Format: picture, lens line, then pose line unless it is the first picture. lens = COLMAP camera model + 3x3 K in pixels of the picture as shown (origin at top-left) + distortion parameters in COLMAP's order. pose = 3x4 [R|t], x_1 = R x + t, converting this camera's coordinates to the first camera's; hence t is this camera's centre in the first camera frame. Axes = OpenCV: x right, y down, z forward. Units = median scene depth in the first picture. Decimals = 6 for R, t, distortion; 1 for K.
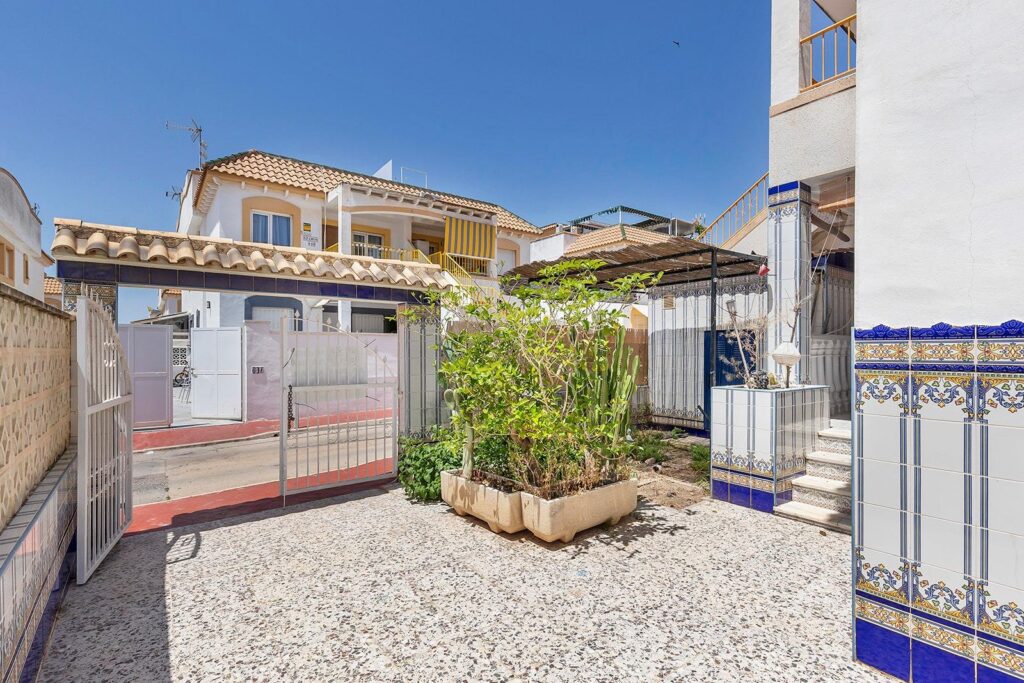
lens RADIAL K [[469.2, 0, 497.1], [0, 469.2, 344.5], [0, 0, 1]] dist [0.001347, 0.000096]
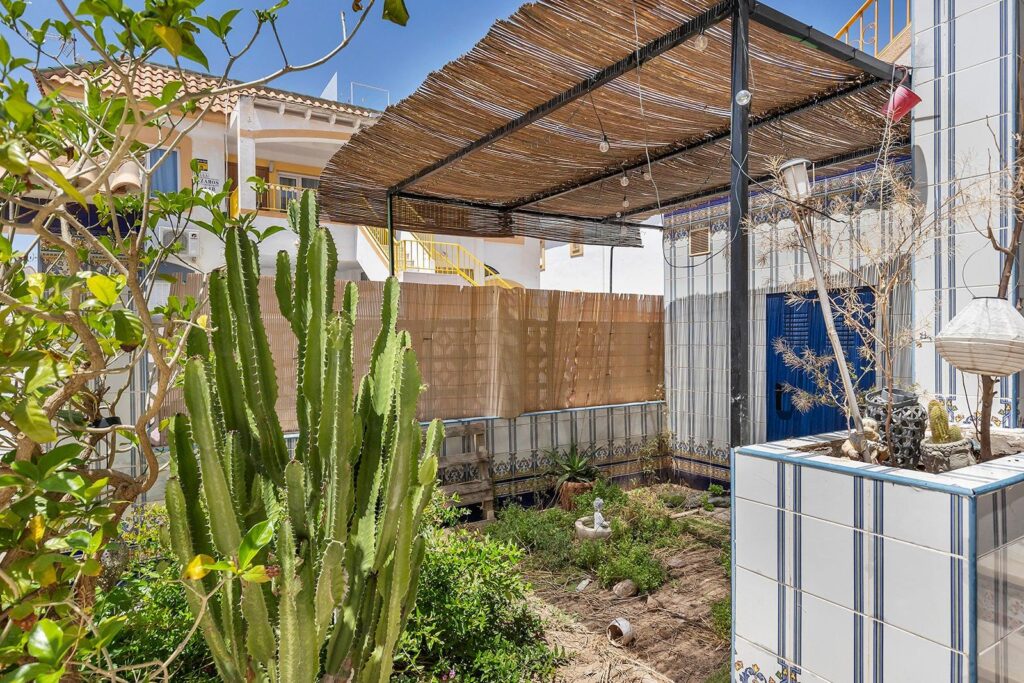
lens RADIAL K [[559.9, 0, 512.0], [0, 559.9, 341.5], [0, 0, 1]] dist [0.002335, 0.000242]
pose [[0.998015, -0.010055, -0.062163, 0.191547], [0.011029, 0.999822, 0.015336, 0.008076], [0.061997, -0.015992, 0.997948, 0.356617]]
